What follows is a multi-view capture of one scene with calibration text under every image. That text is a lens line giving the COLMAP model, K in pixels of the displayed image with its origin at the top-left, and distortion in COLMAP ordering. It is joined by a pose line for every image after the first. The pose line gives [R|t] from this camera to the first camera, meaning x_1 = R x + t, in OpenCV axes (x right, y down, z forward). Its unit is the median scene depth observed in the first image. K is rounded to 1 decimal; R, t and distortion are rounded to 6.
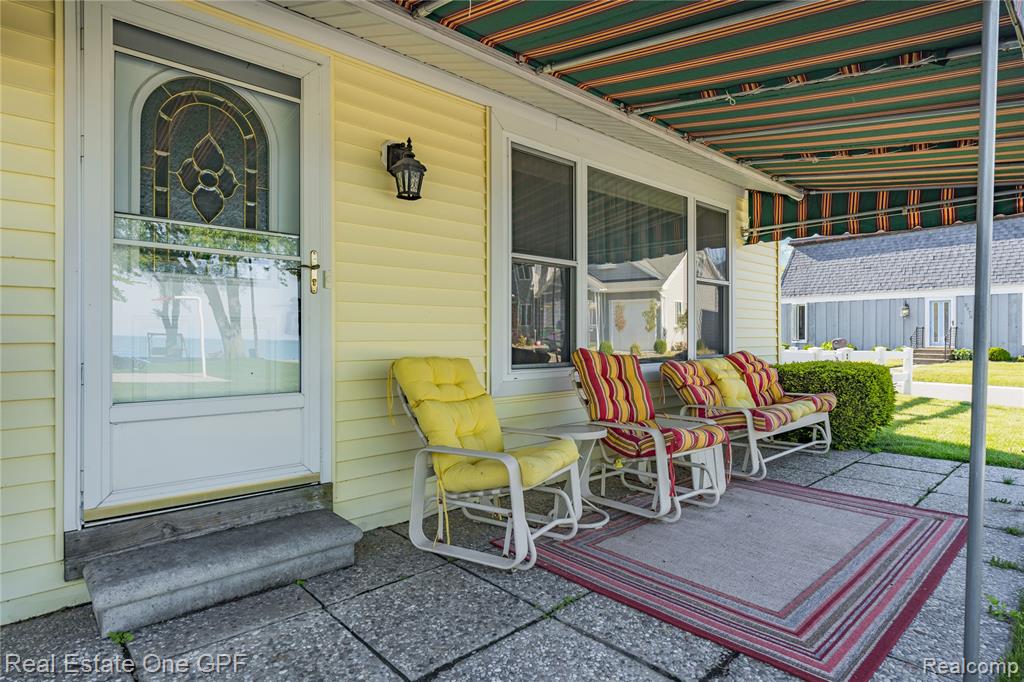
lens RADIAL K [[576.7, 0, 516.6], [0, 576.7, 334.9], [0, 0, 1]] dist [0.009565, 0.000753]
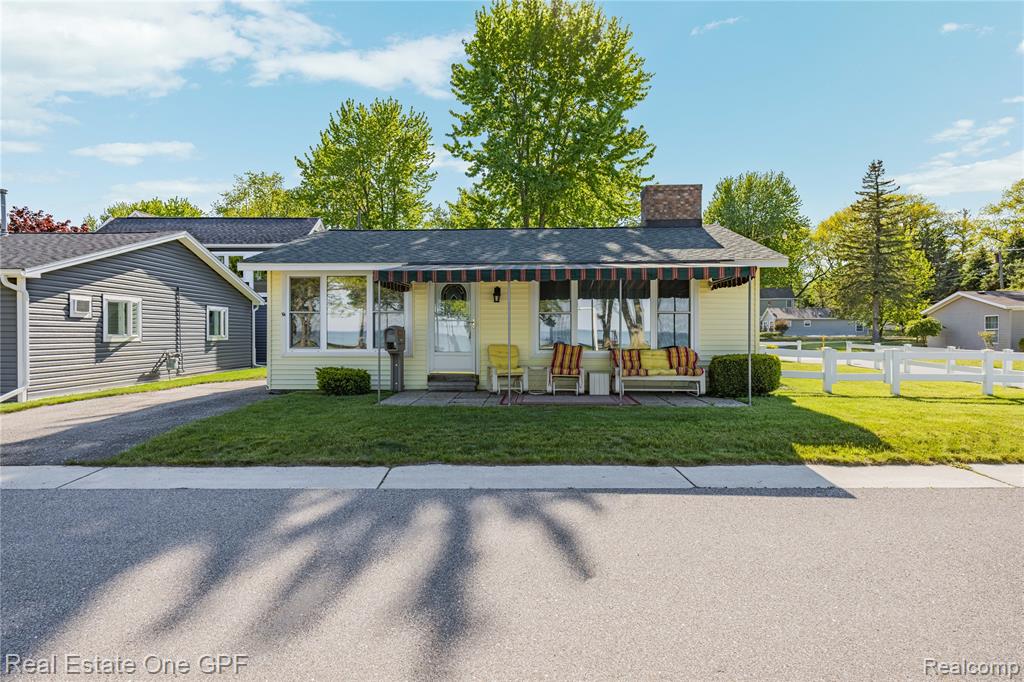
lens RADIAL K [[576.7, 0, 509.9], [0, 576.7, 331.5], [0, 0, 1]] dist [0.009565, 0.000753]
pose [[0.684520, 0.003449, -0.728986, 1.574213], [0.001466, 0.999980, 0.006107, -0.041413], [0.728993, -0.005249, 0.684501, -0.914735]]
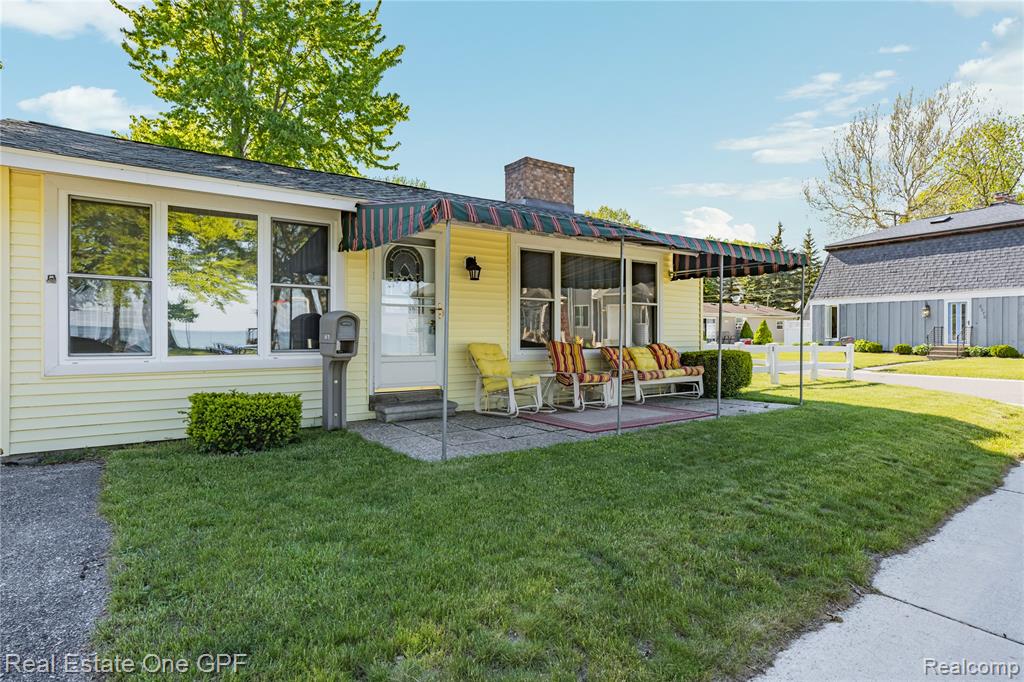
lens RADIAL K [[576.7, 0, 510.7], [0, 576.7, 341.9], [0, 0, 1]] dist [0.009565, 0.000753]
pose [[0.991491, 0.002936, -0.130146, 0.178912], [-0.000912, 0.999878, 0.015605, -0.003697], [0.130176, -0.015353, 0.991372, -0.889848]]
